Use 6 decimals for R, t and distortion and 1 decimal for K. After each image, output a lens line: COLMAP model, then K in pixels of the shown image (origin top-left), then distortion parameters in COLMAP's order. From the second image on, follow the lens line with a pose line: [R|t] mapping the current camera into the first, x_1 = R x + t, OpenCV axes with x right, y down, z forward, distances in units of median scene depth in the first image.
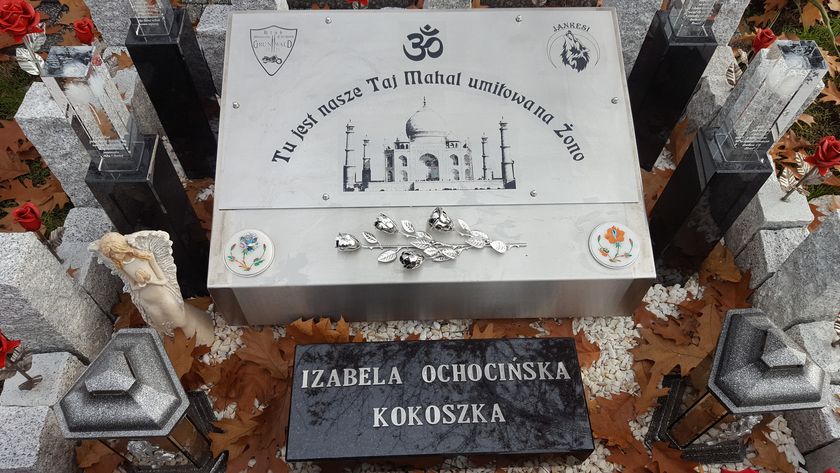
lens RADIAL K [[765.1, 0, 420.1], [0, 765.1, 236.3], [0, 0, 1]] dist [0.129927, -0.078164]
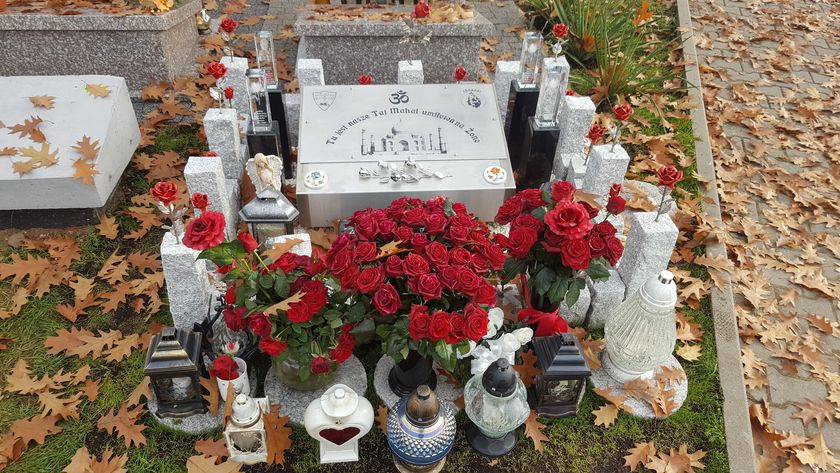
lens RADIAL K [[765.1, 0, 420.5], [0, 765.1, 235.3], [0, 0, 1]] dist [0.129927, -0.078164]
pose [[0.998797, -0.017915, 0.045642, -0.040589], [0.031118, 0.950978, -0.307690, 0.759754], [-0.037892, 0.308741, 0.950391, -0.849240]]
